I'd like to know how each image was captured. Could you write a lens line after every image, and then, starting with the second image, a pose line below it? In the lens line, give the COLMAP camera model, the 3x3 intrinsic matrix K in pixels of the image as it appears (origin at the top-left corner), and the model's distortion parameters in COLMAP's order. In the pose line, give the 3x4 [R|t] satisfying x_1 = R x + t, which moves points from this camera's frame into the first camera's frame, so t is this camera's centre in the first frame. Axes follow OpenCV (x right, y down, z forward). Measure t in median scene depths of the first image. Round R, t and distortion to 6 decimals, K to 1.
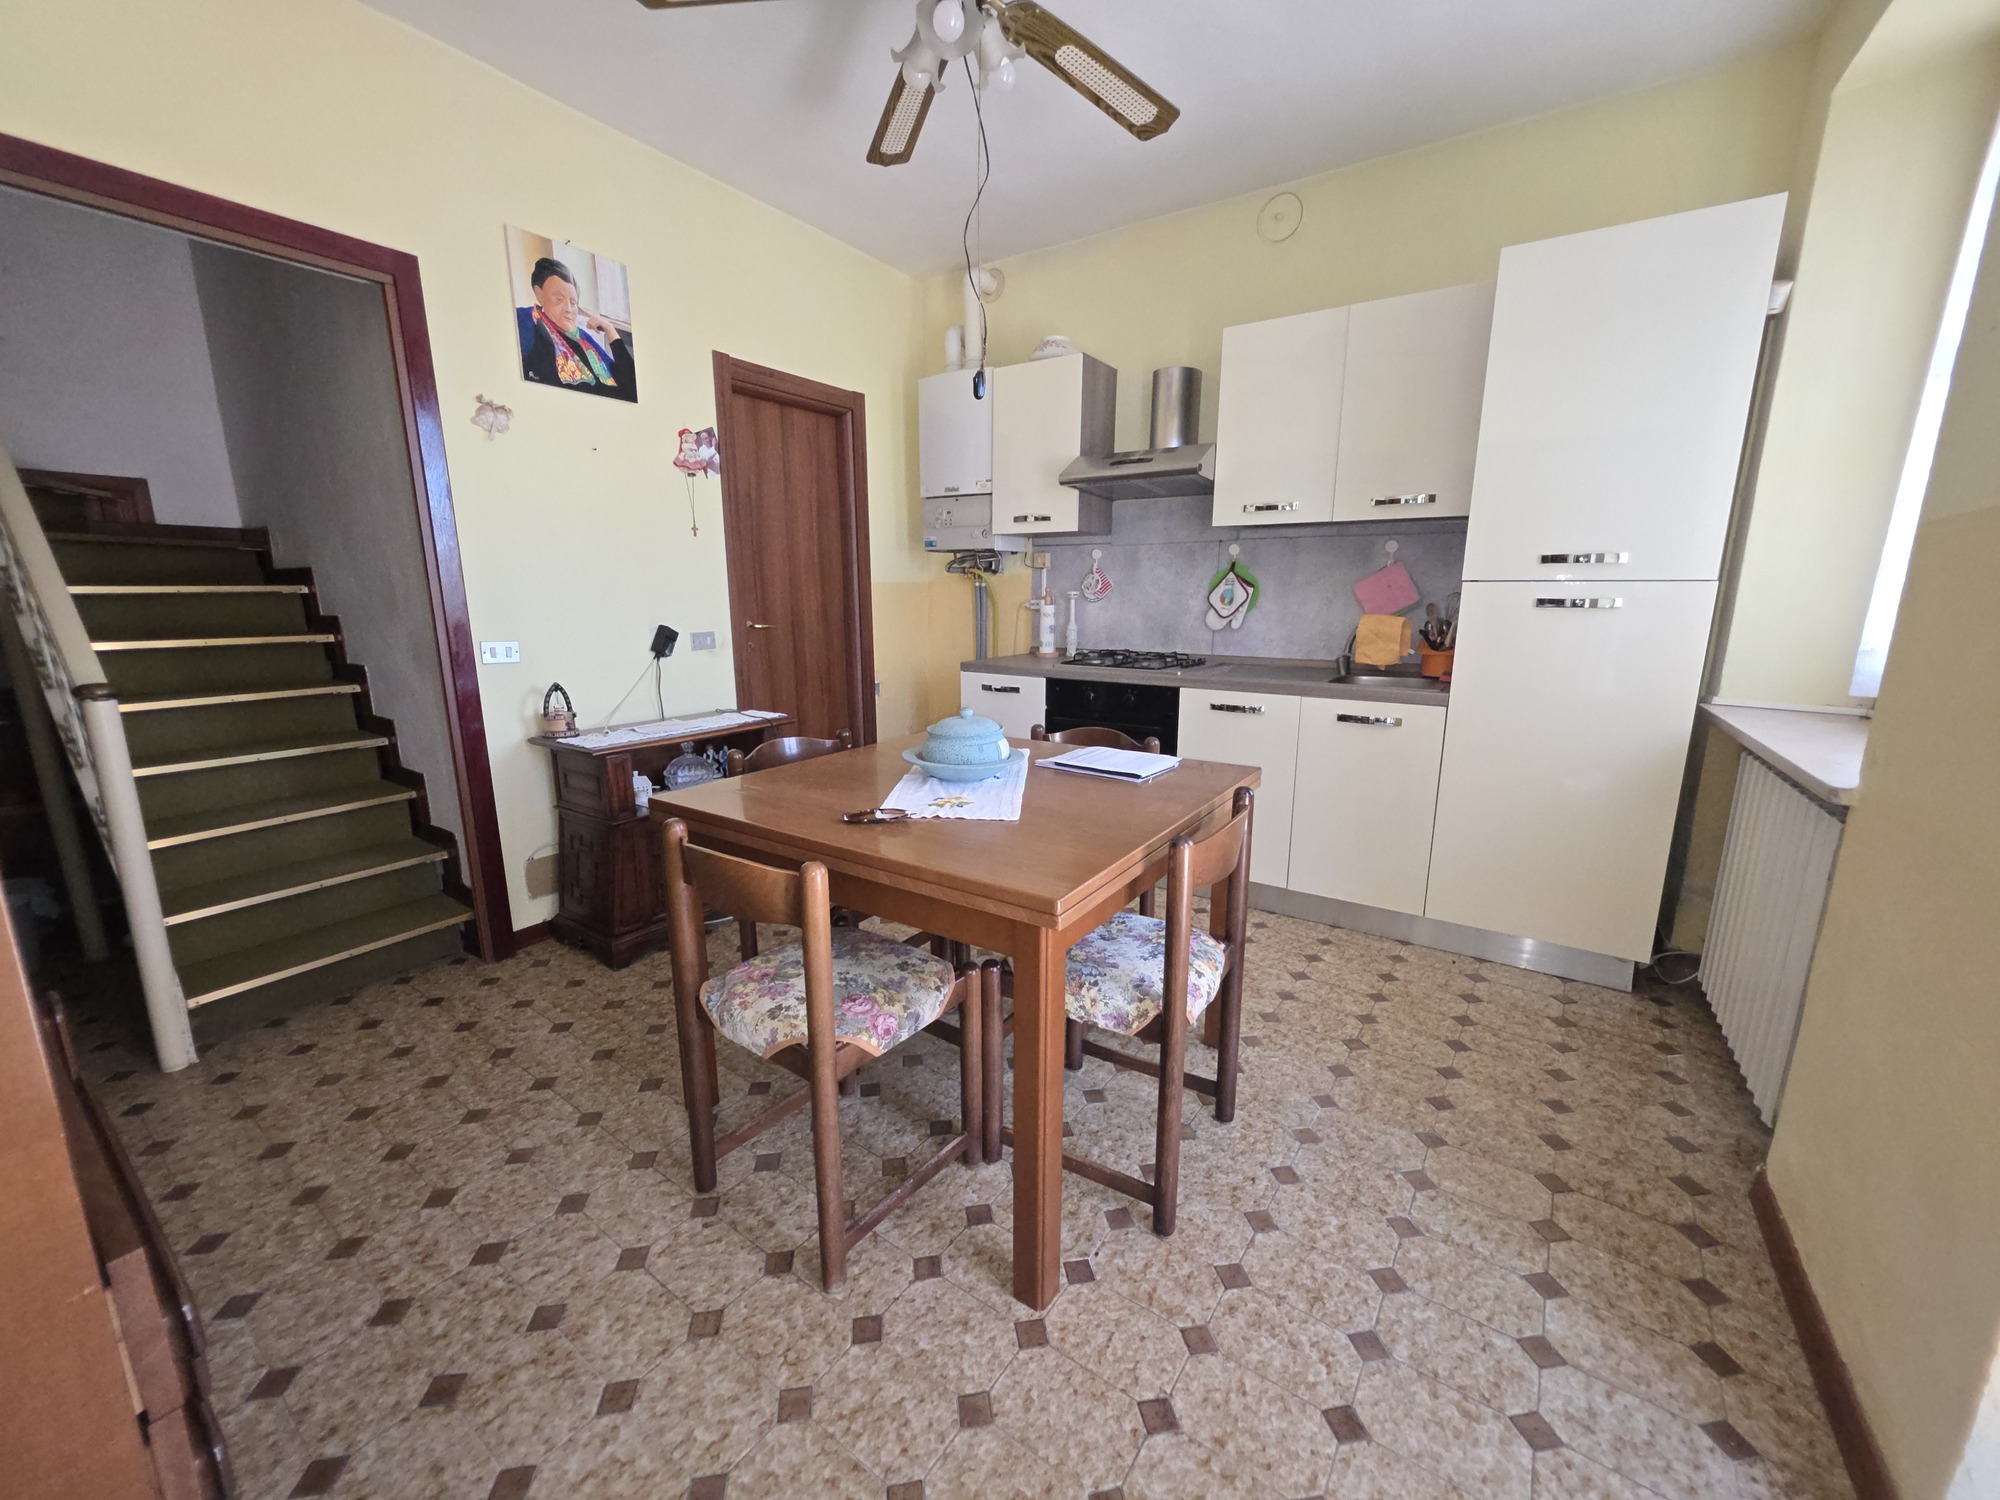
lens RADIAL K [[793.0, 0, 1002.6], [0, 793.0, 755.6], [0, 0, 1]] dist [0.000857, 0.001273]
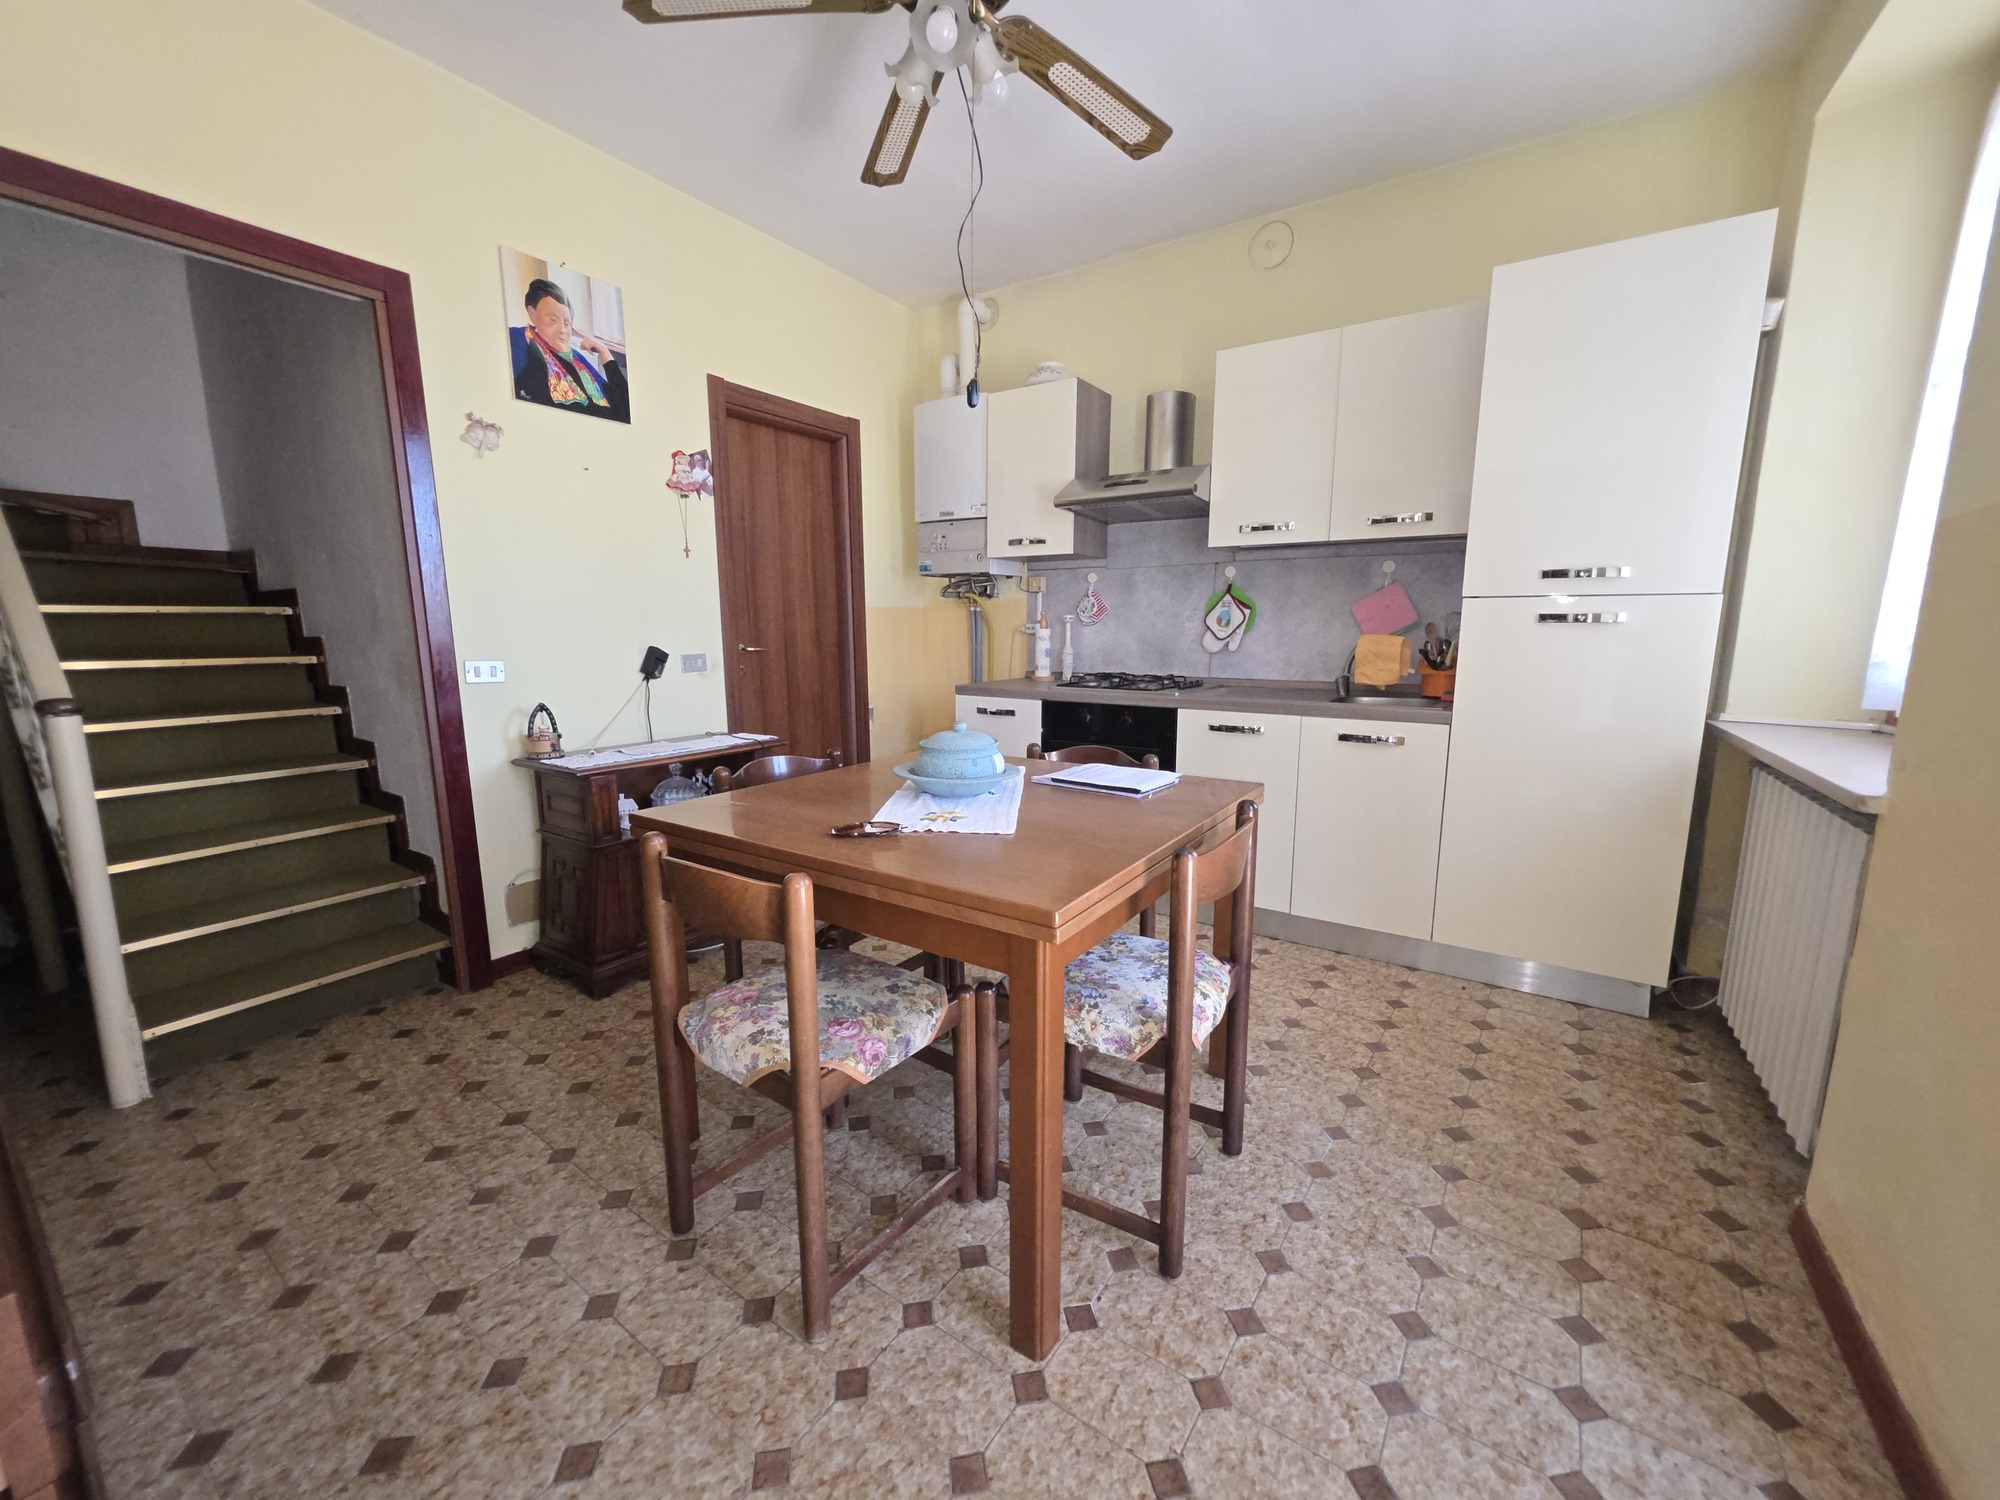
lens RADIAL K [[793.0, 0, 1002.9], [0, 793.0, 755.7], [0, 0, 1]] dist [0.000857, 0.001273]
pose [[0.999982, -0.002205, 0.005535, 0.001083], [0.002437, 0.999108, -0.042166, 0.020960], [-0.005437, 0.042179, 0.999095, 0.029135]]
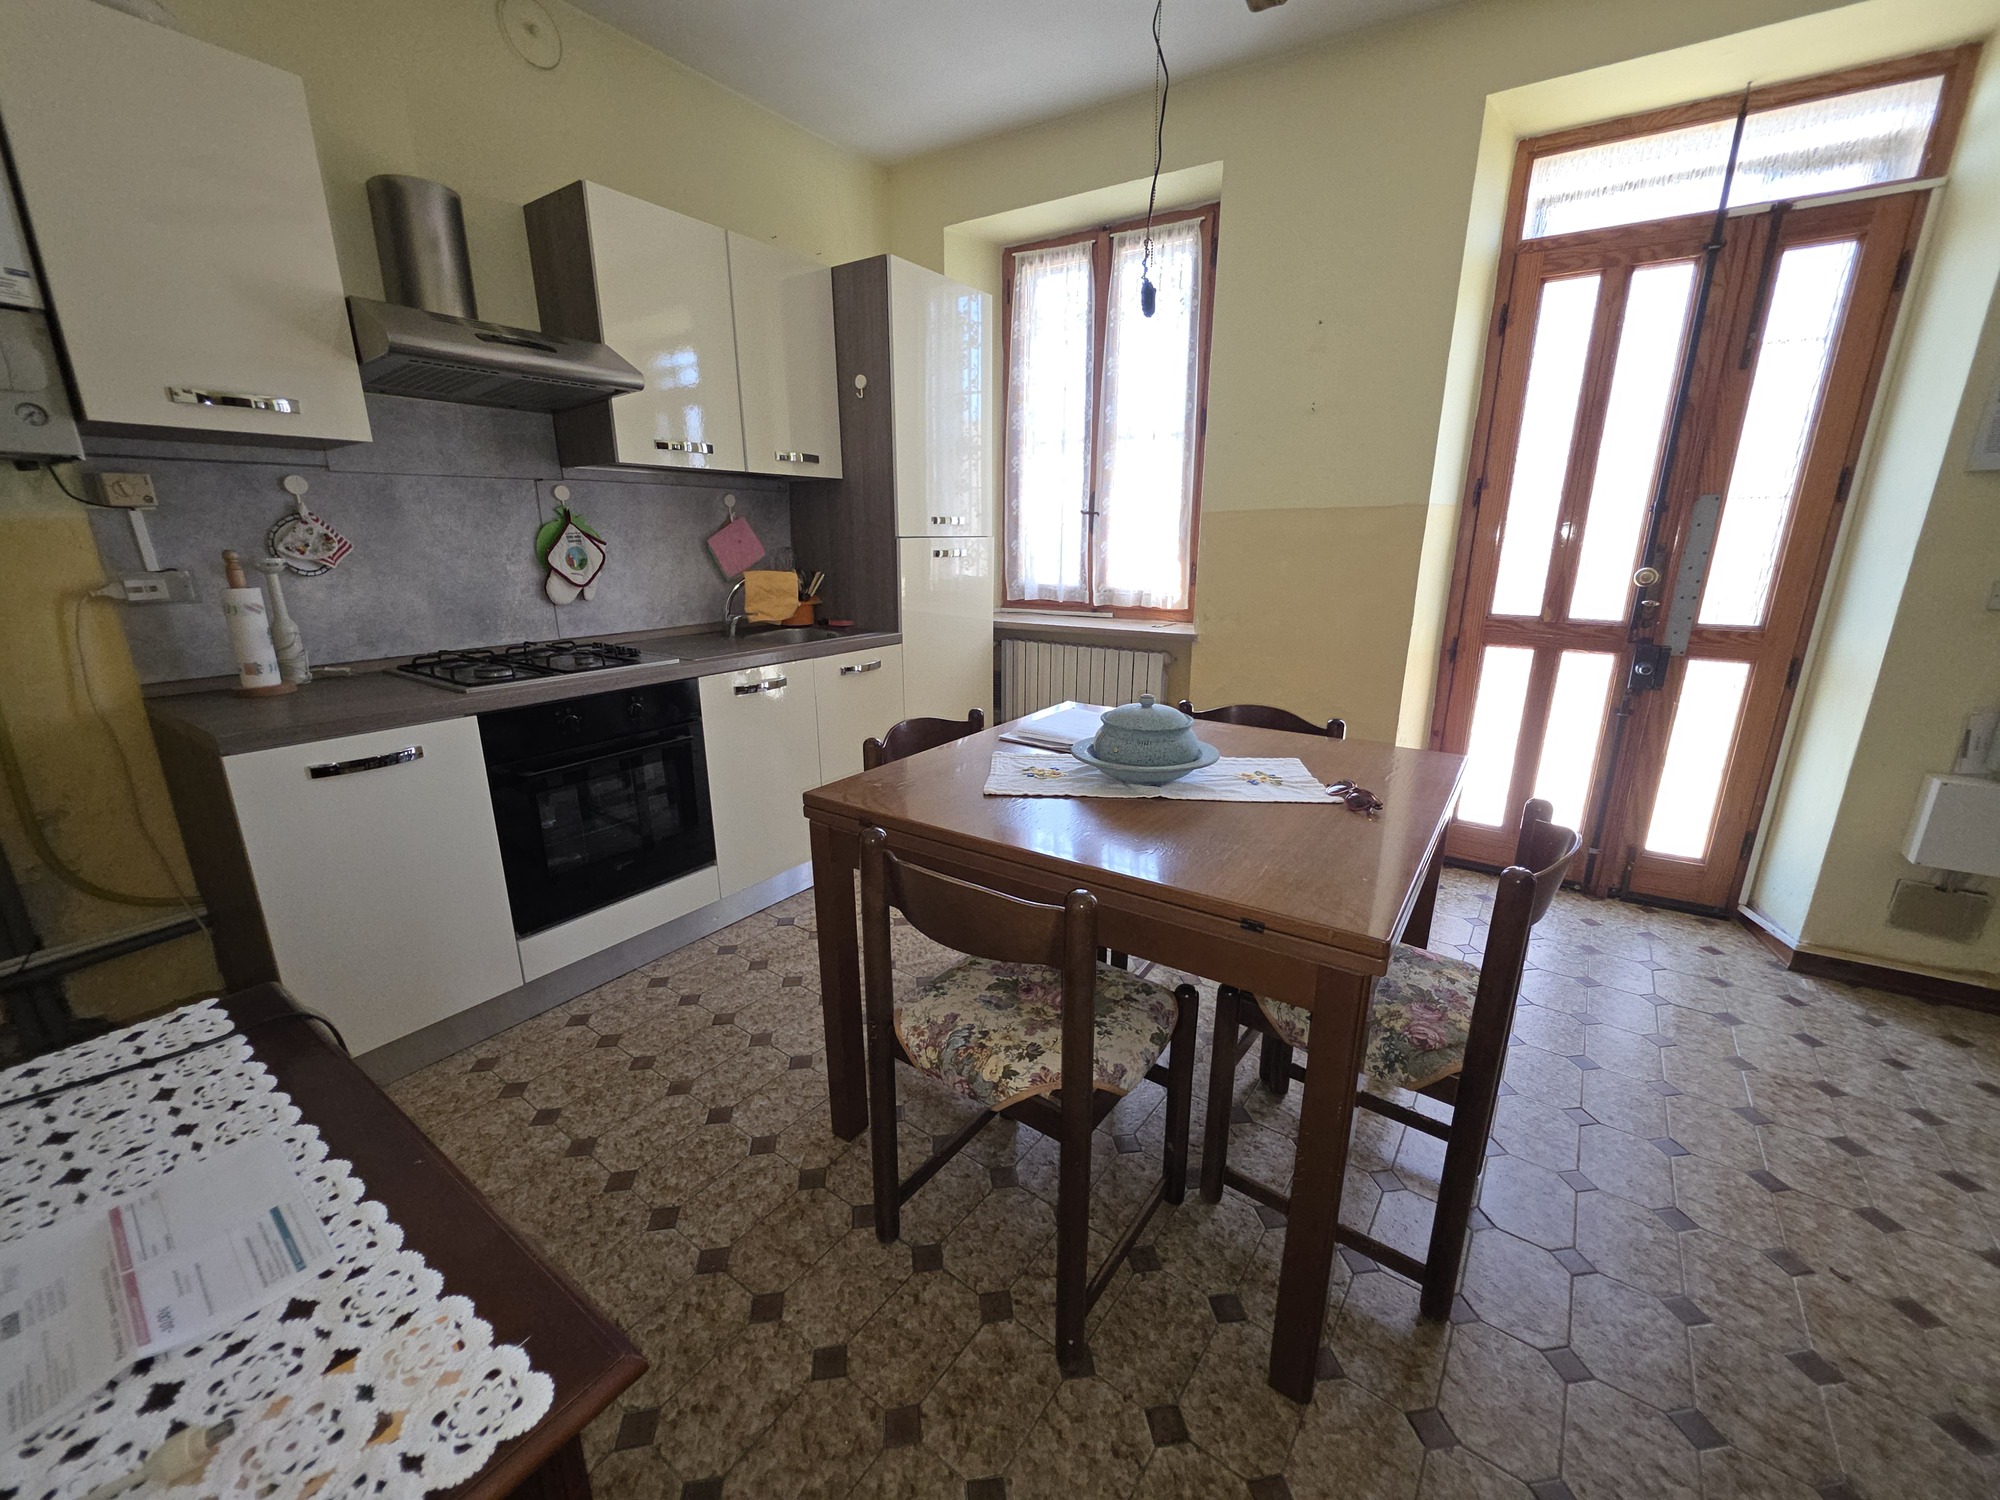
lens RADIAL K [[793.0, 0, 1000.5], [0, 793.0, 749.5], [0, 0, 1]] dist [0.000857, 0.001273]
pose [[0.014788, -0.263059, 0.964666, -0.806428], [0.209911, 0.944089, 0.254230, -0.231557], [-0.977609, 0.198735, 0.069180, 1.011981]]
